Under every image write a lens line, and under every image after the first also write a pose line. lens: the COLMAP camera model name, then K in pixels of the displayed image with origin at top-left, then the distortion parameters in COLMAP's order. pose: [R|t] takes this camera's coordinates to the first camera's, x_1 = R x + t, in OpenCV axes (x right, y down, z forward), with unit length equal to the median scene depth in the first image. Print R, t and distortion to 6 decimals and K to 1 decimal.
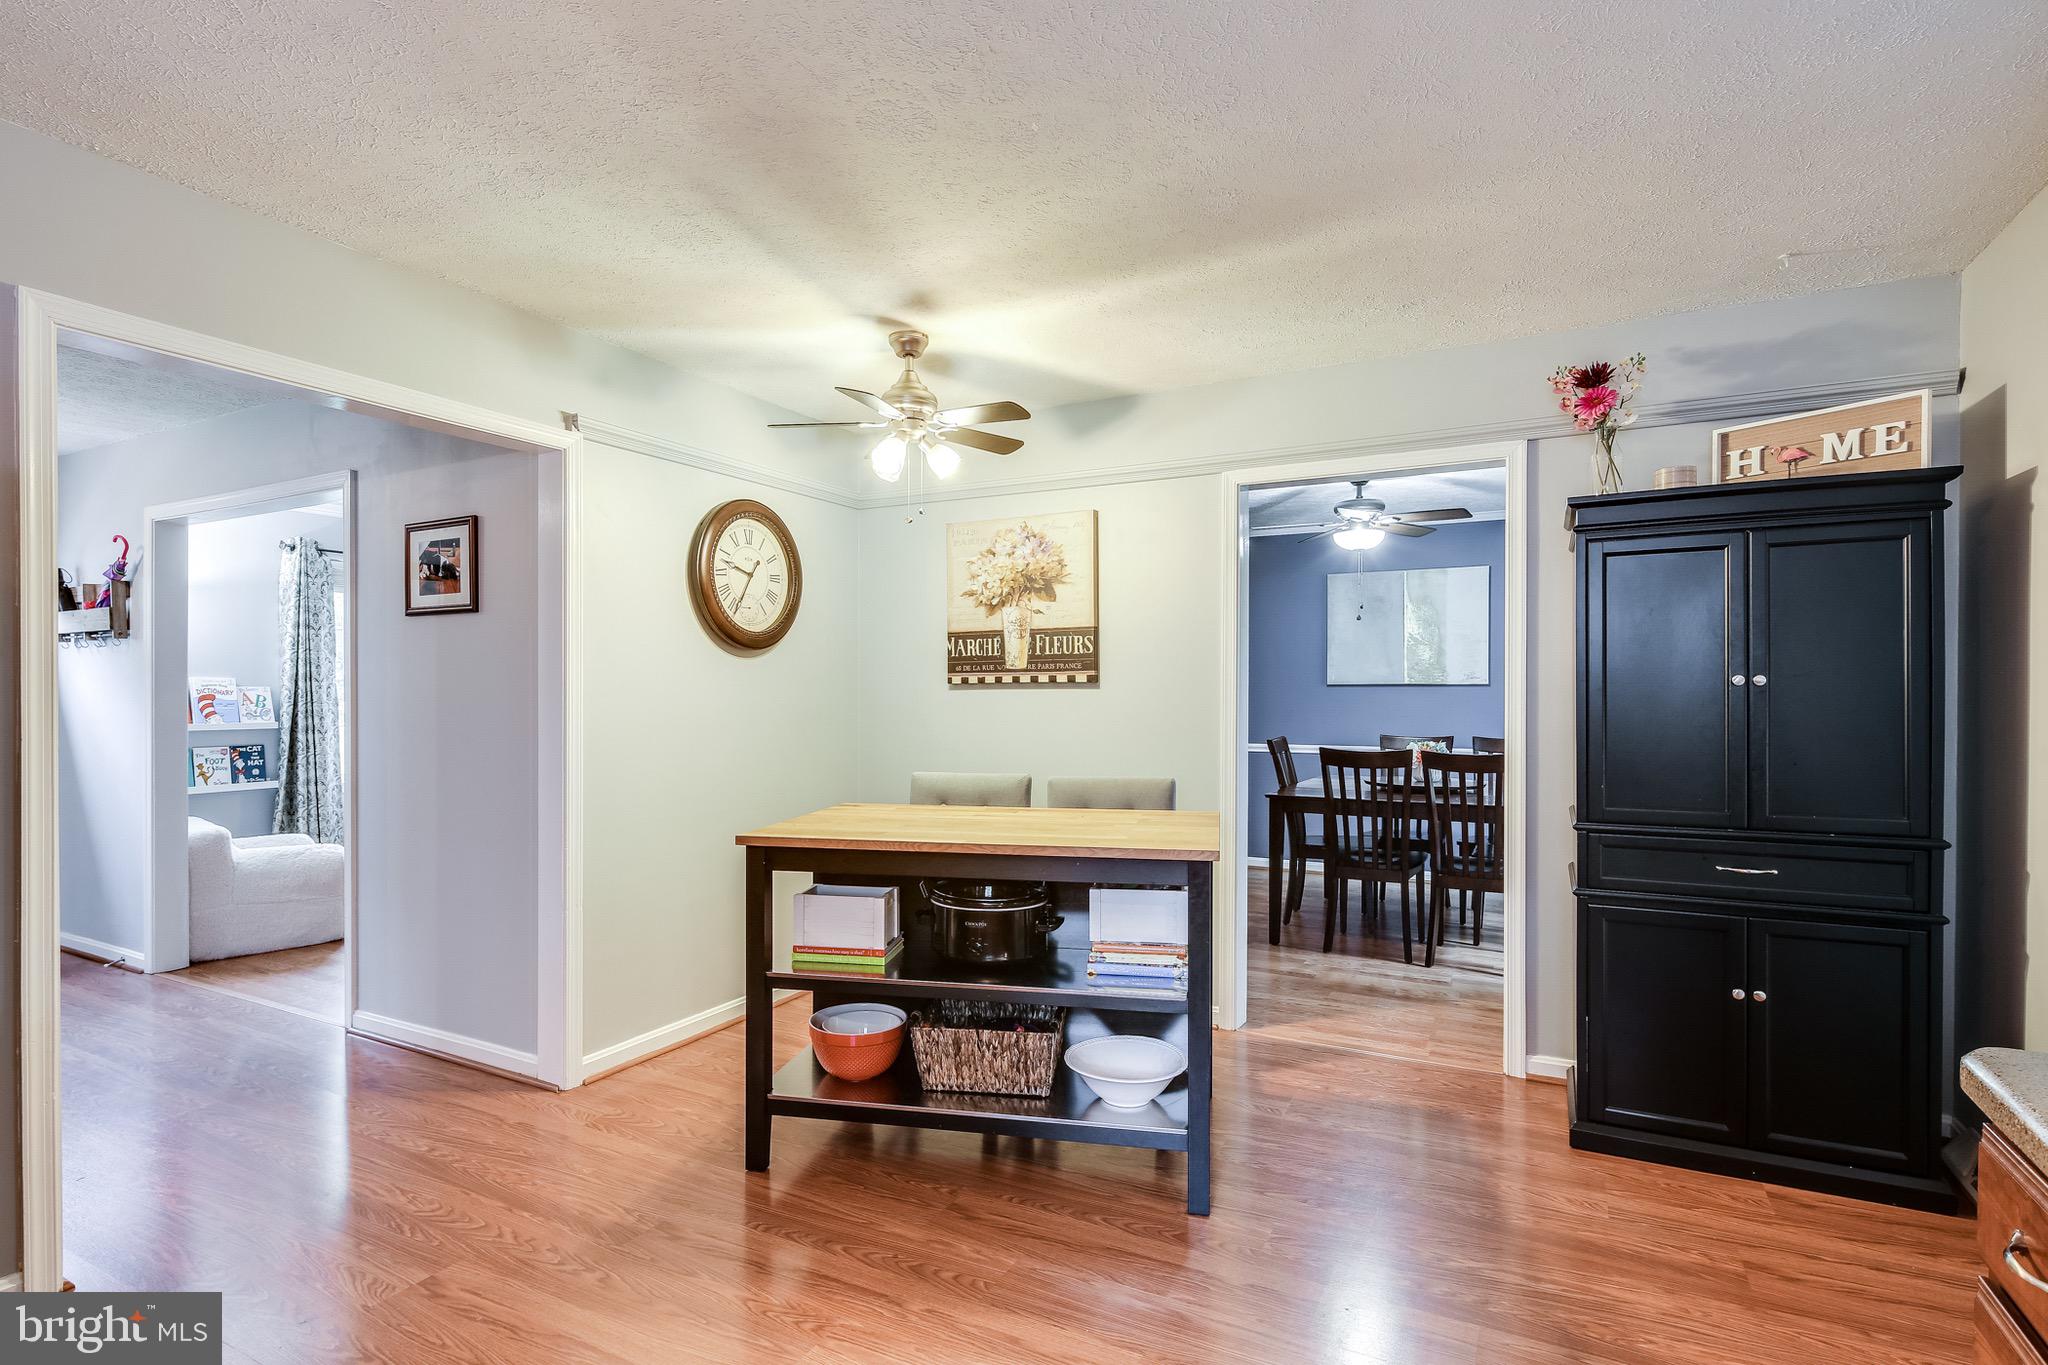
lens RADIAL K [[995.9, 0, 1033.6], [0, 995.9, 698.9], [0, 0, 1]] dist [0.000816, -0.001970]
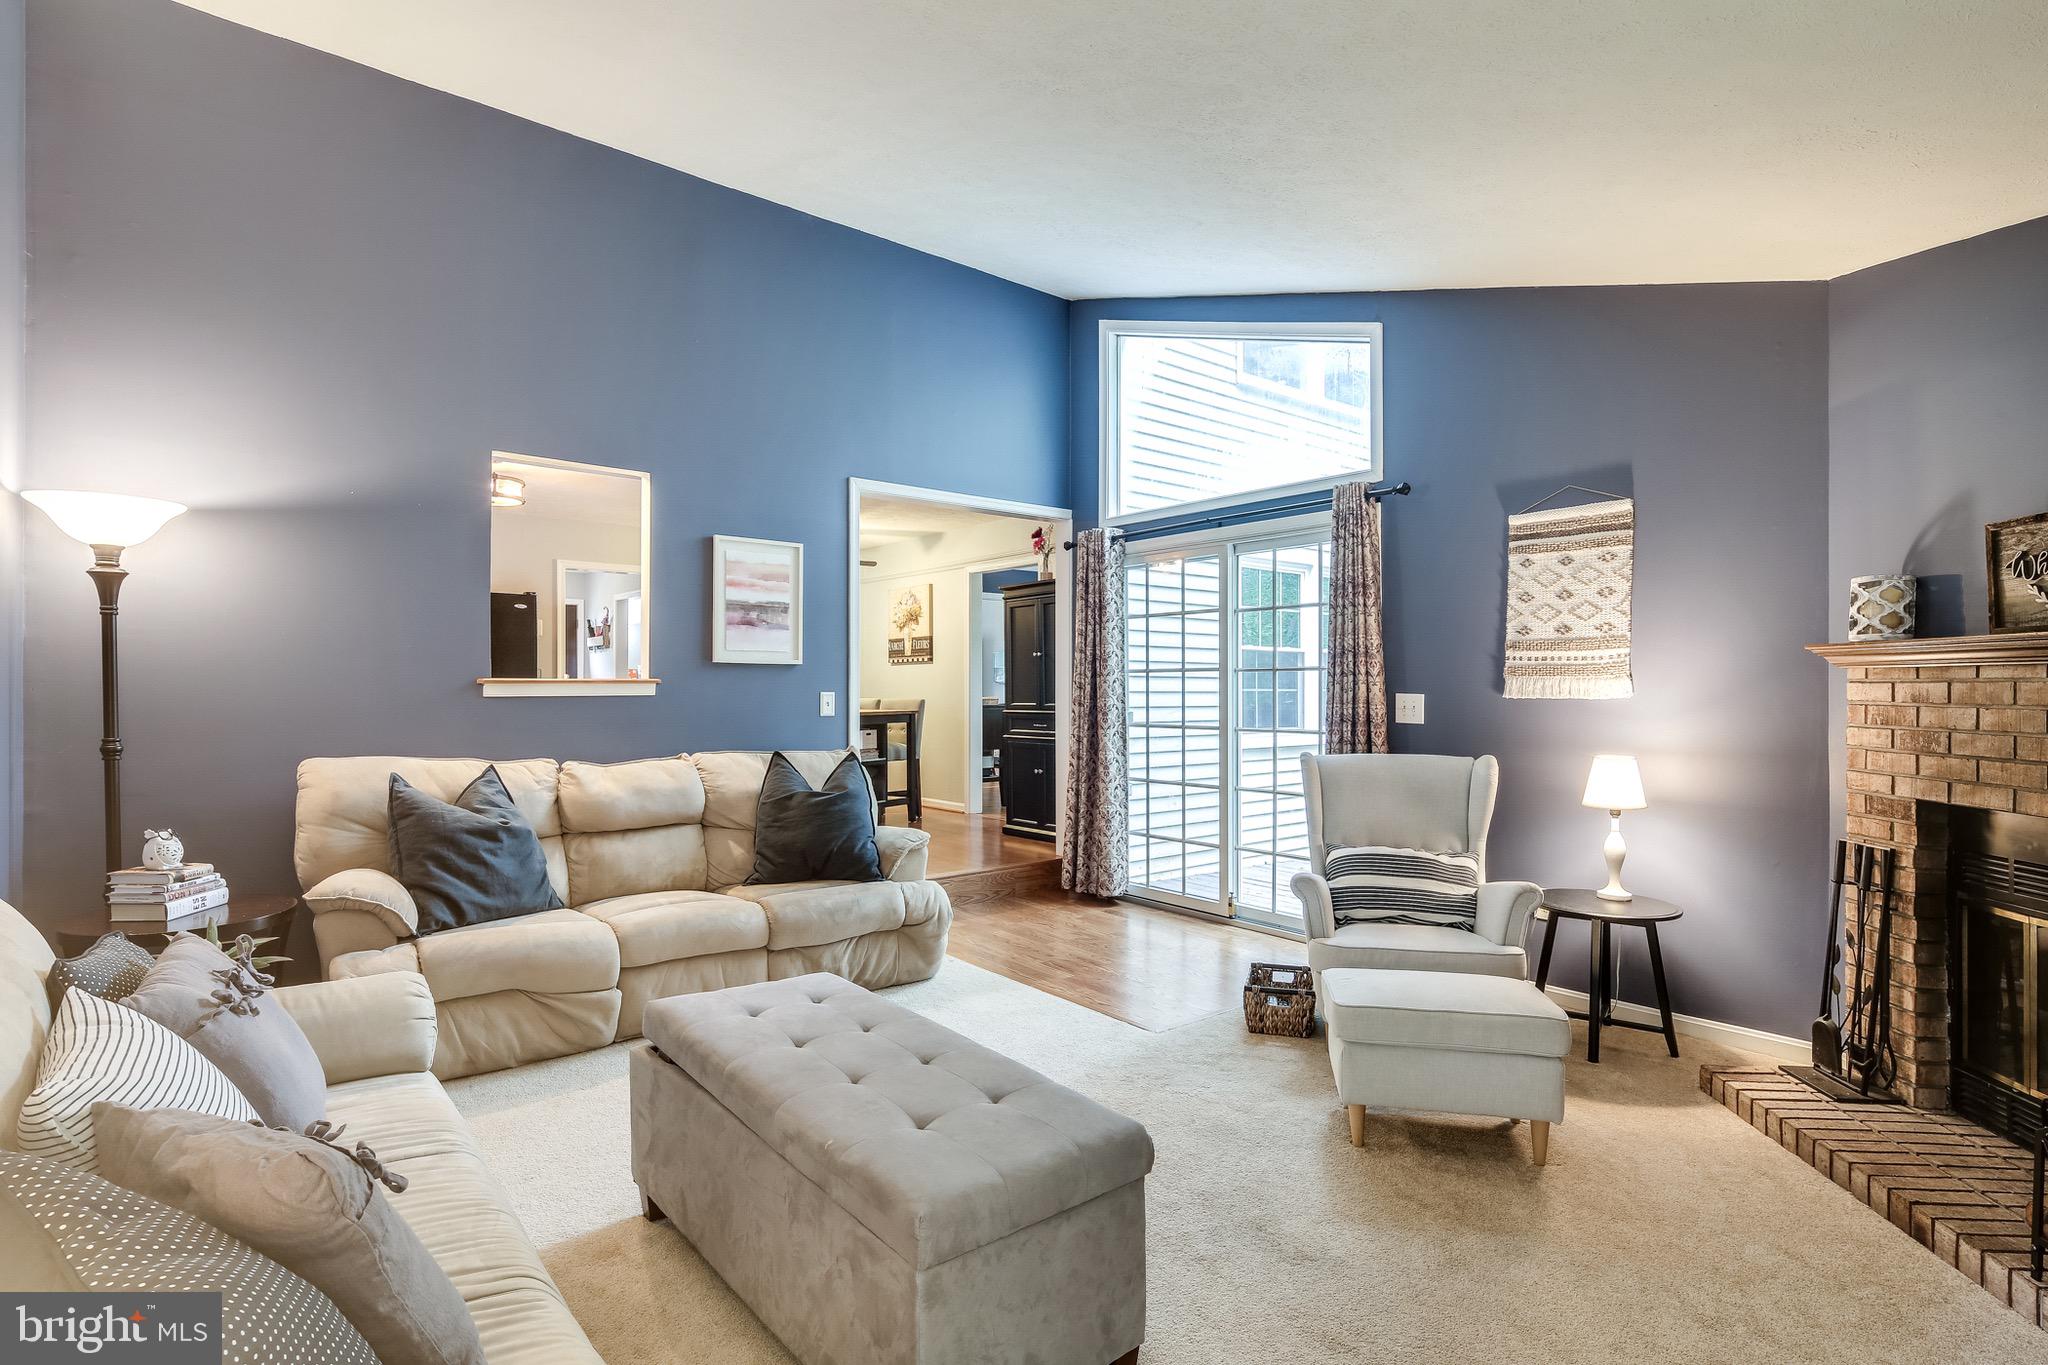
lens RADIAL K [[995.9, 0, 1020.5], [0, 995.9, 684.5], [0, 0, 1]] dist [0.000816, -0.001970]
pose [[0.919002, -0.003663, -0.394236, 1.122688], [0.000335, 0.999964, -0.008511, 0.055095], [0.394253, 0.007689, 0.918970, -0.965795]]
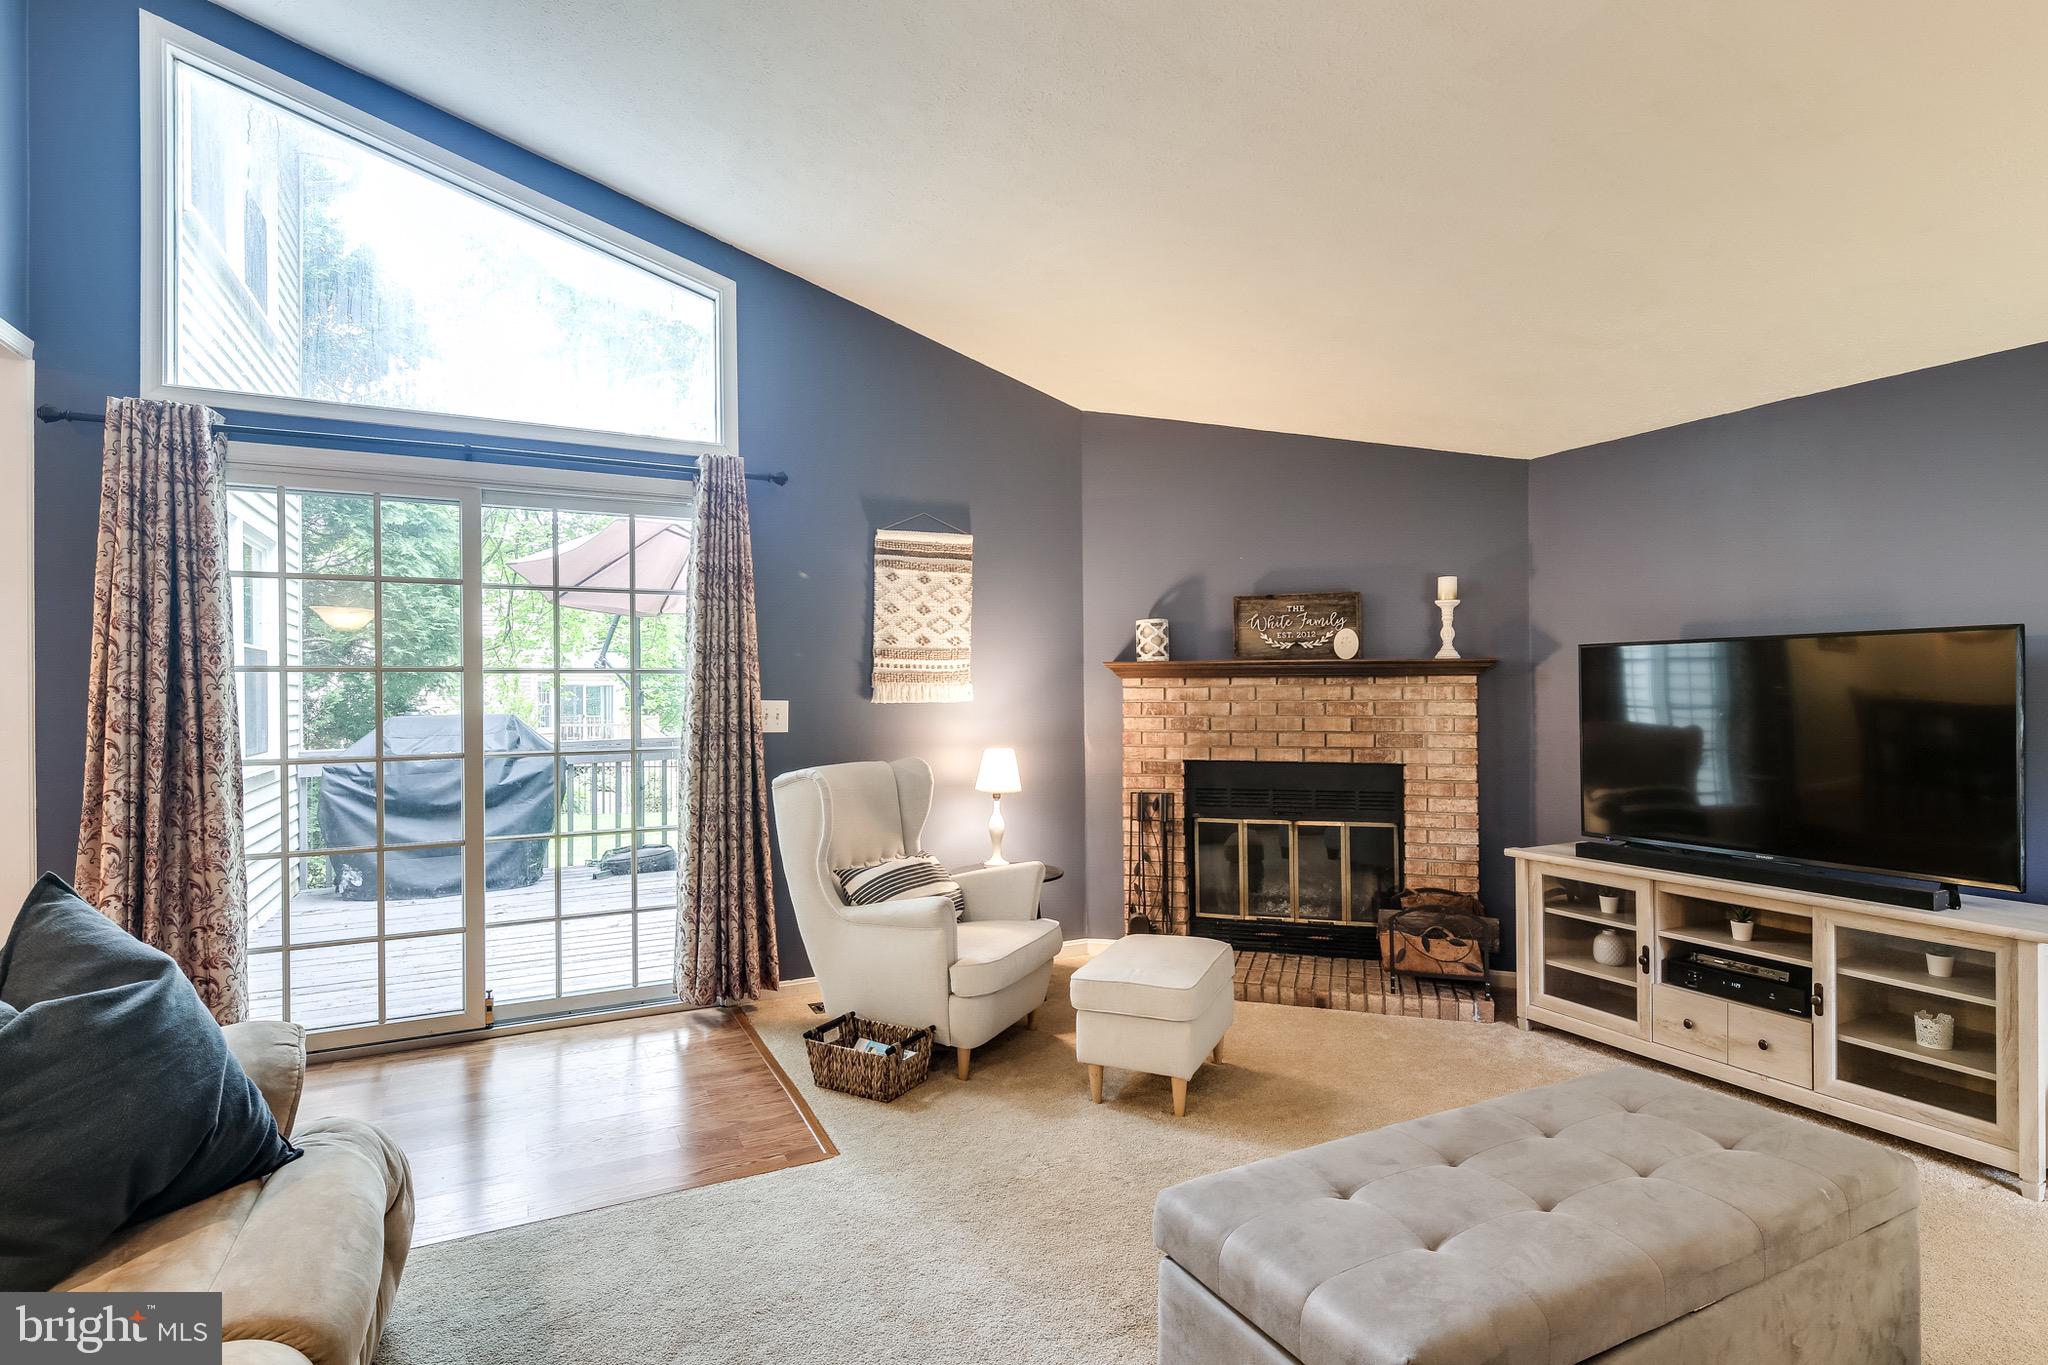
lens RADIAL K [[995.9, 0, 1025.4], [0, 995.9, 689.1], [0, 0, 1]] dist [0.000816, -0.001970]
pose [[0.574295, -0.005420, 0.818630, 0.390736], [0.012496, 0.999920, -0.002147, 0.049644], [-0.818553, 0.011463, 0.574317, -0.572726]]
